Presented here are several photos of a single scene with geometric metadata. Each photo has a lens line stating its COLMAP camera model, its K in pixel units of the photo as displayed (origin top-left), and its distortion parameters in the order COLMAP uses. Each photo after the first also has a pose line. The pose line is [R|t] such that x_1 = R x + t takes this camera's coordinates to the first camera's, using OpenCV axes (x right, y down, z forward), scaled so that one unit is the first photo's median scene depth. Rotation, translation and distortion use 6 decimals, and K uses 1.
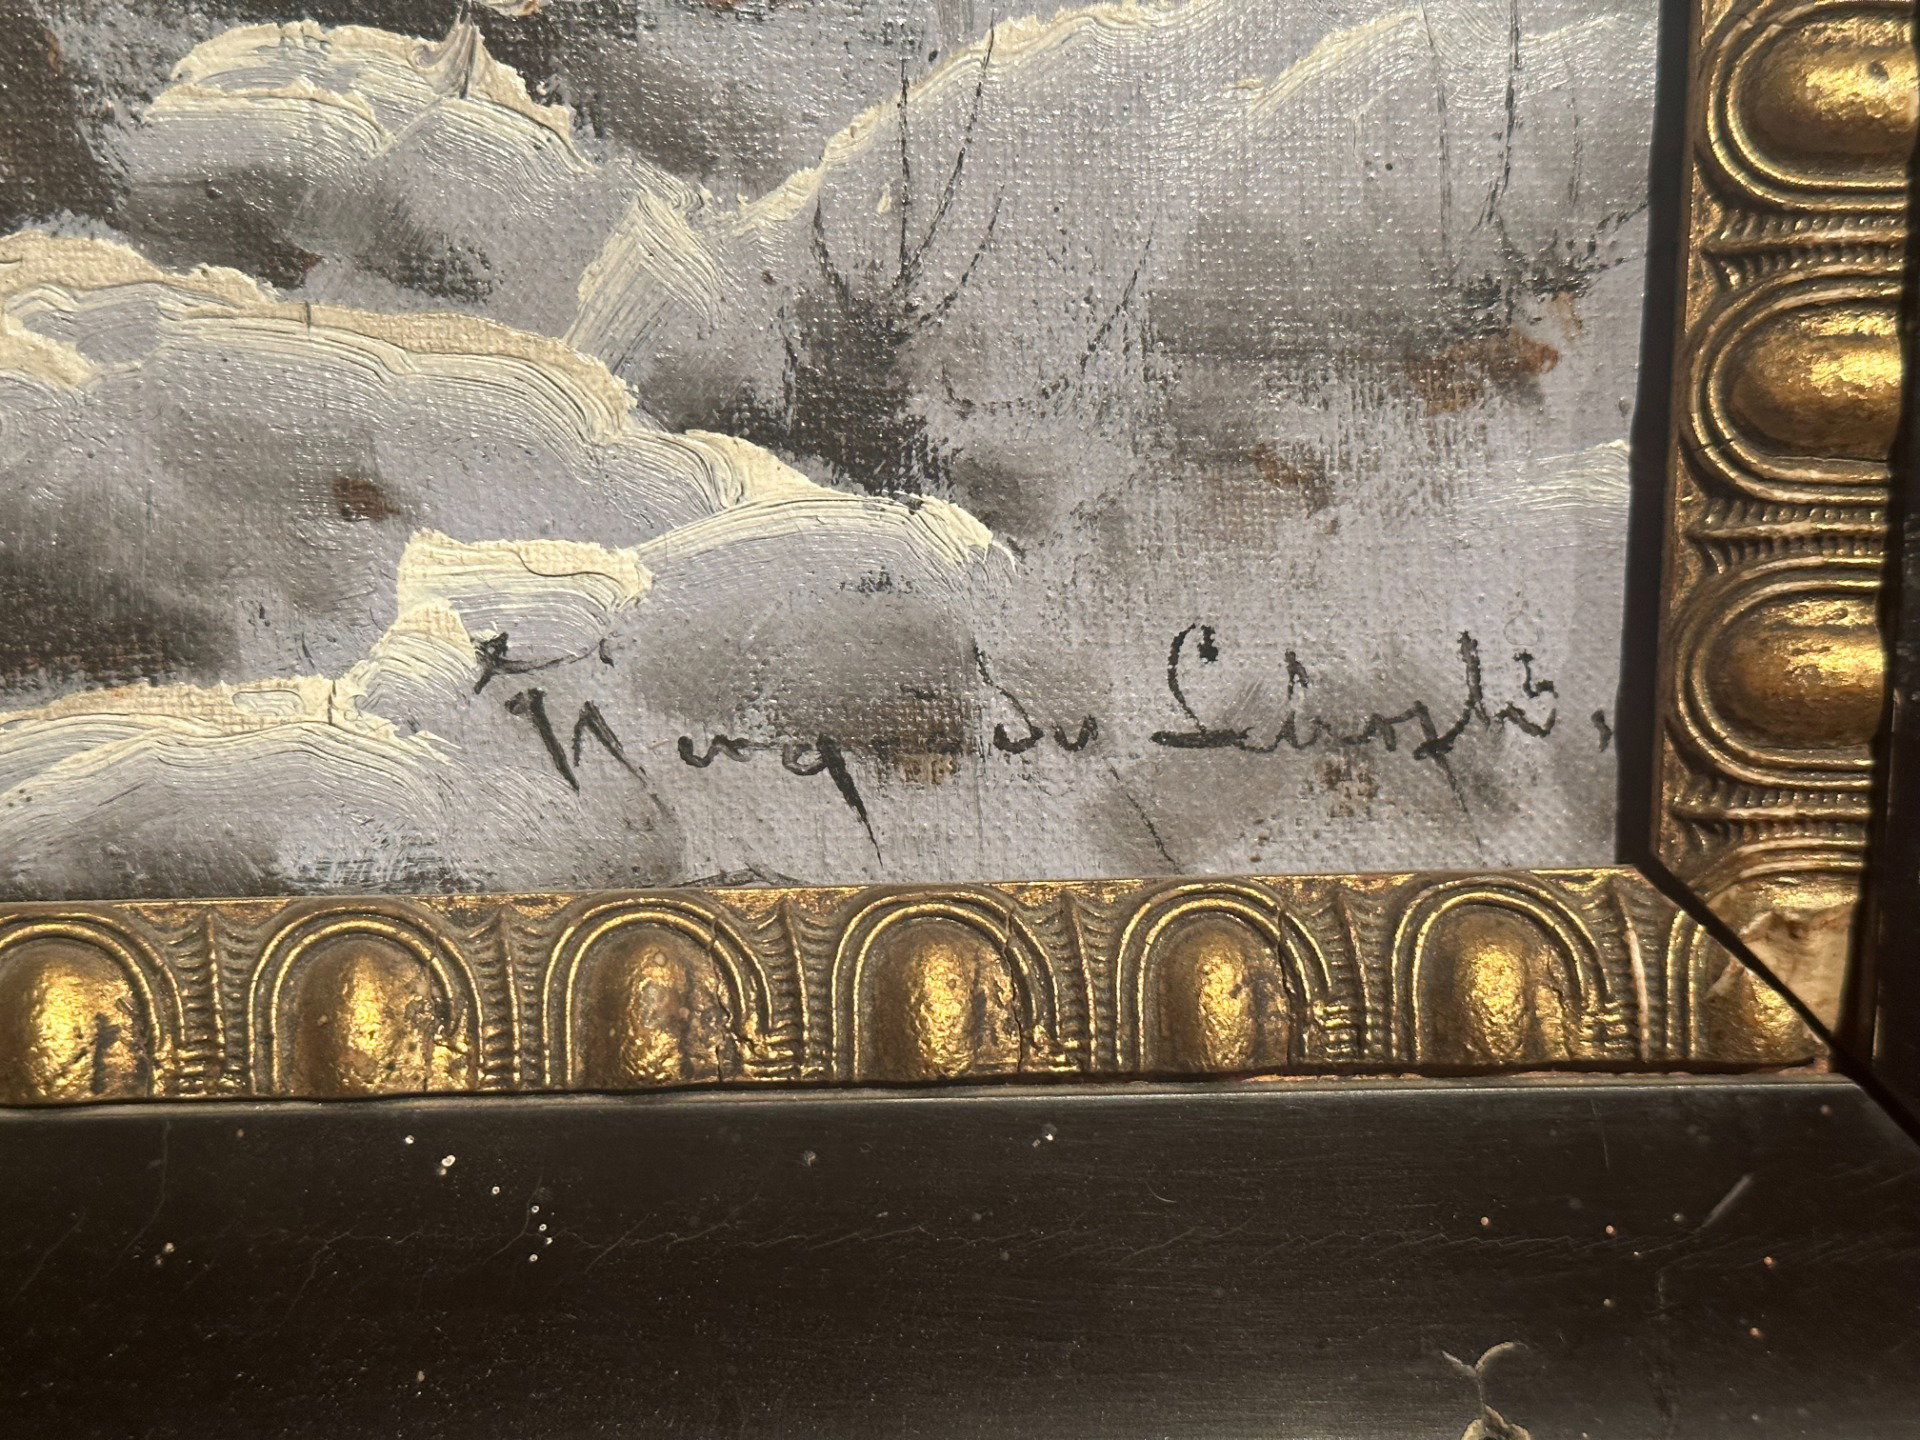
lens RADIAL K [[2705.8, 0, 957.0], [0, 2705.8, 717.0], [0, 0, 1]] dist [0.100991, 0.000000]
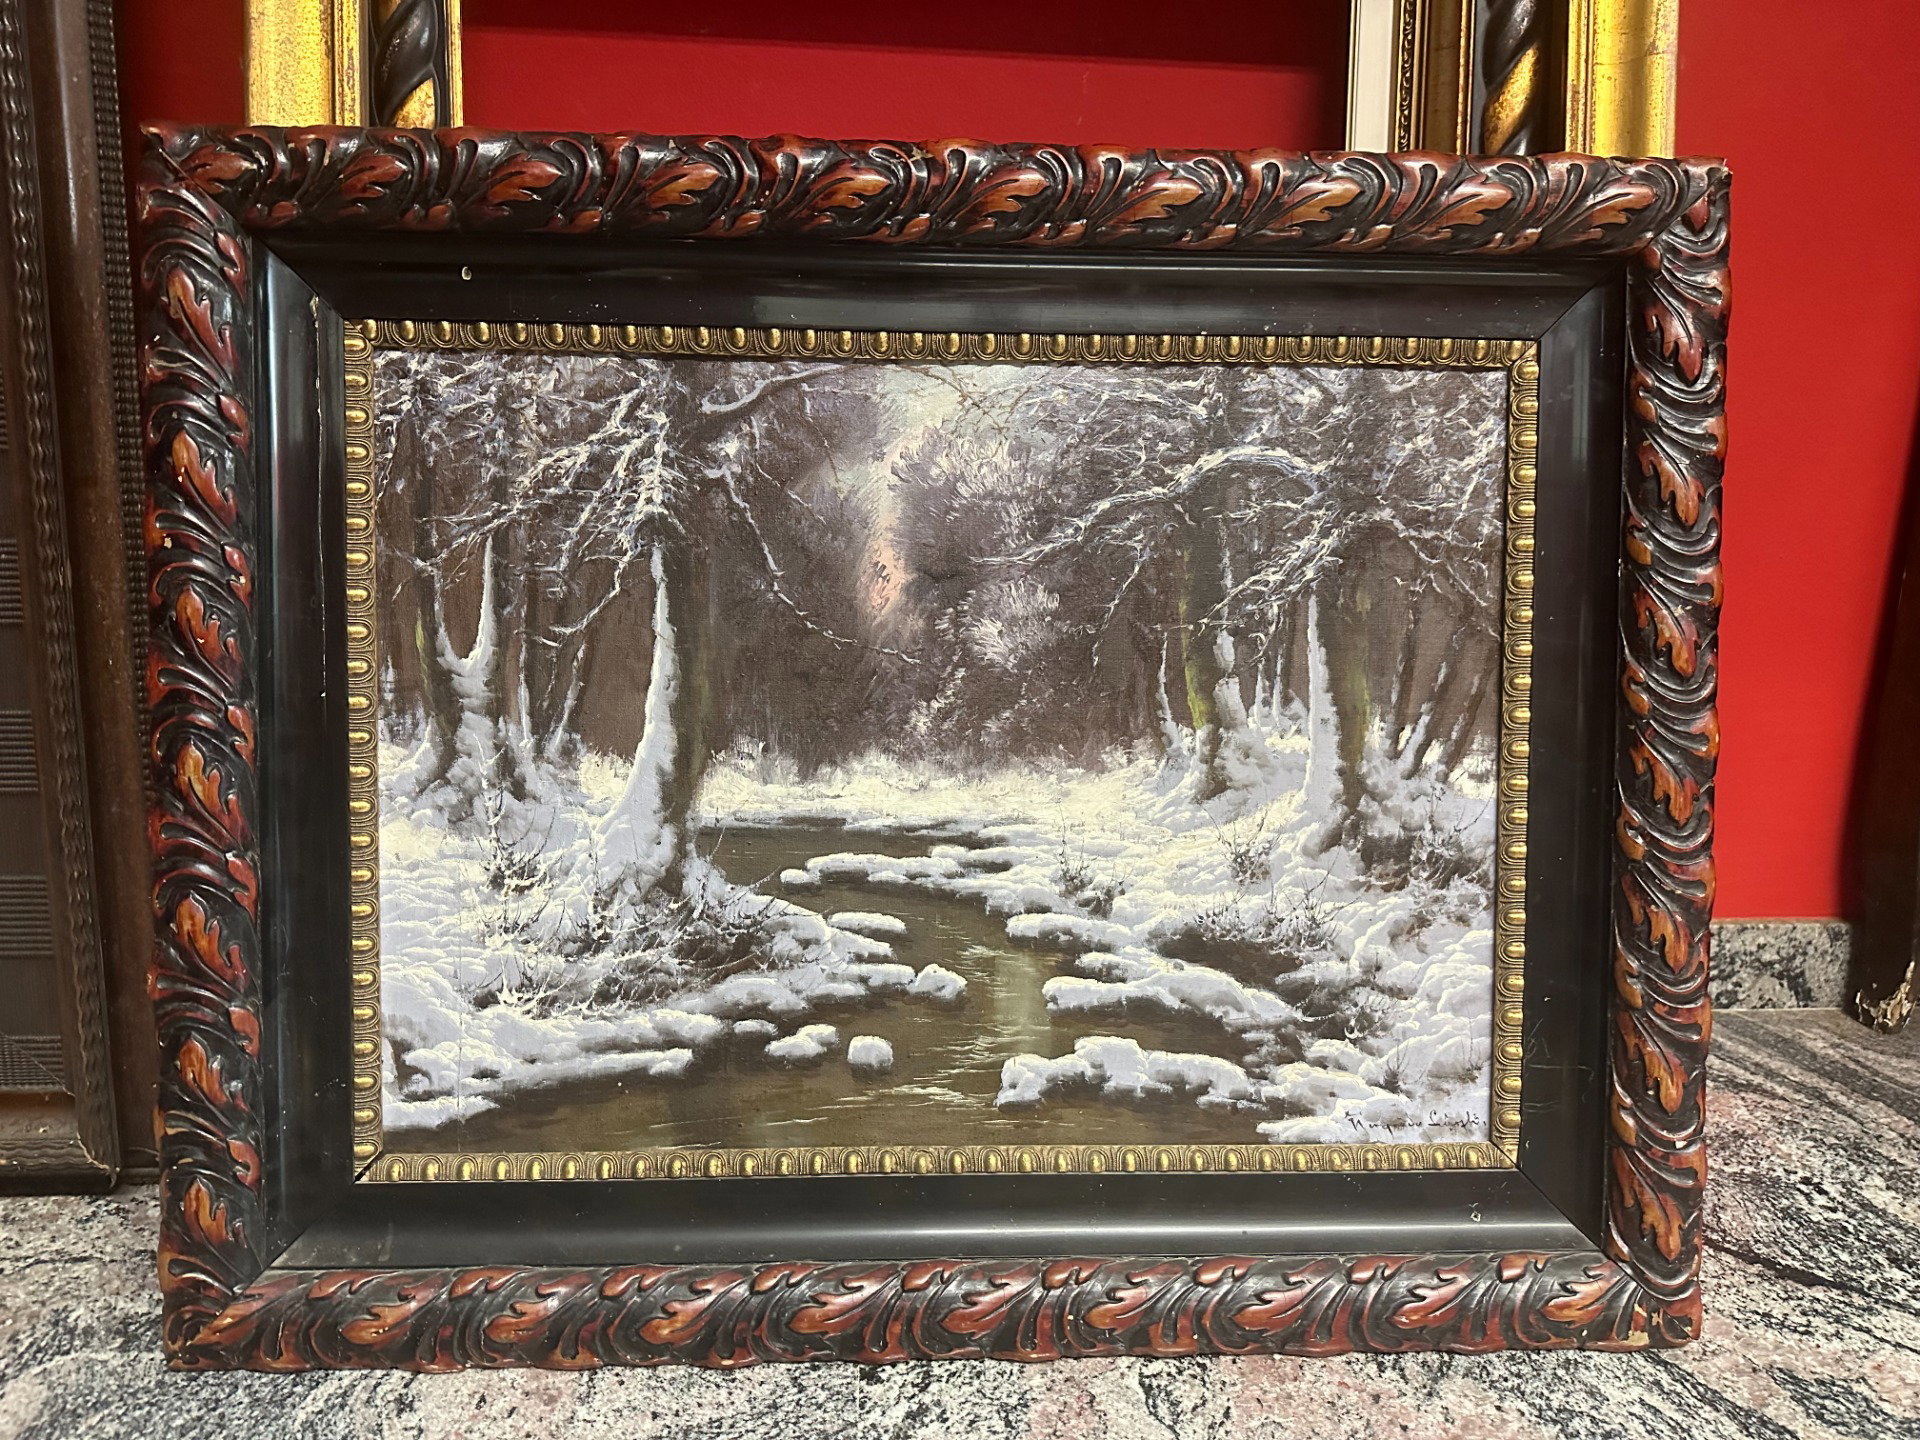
lens RADIAL K [[1338.2, 0, 970.4], [0, 1338.2, 727.9], [0, 0, 1]] dist [0.029955, -0.021011]
pose [[0.999098, 0.004773, -0.042198, -1.133149], [-0.010007, 0.992141, -0.124722, -0.655389], [0.041271, 0.125031, 0.991294, -3.184048]]
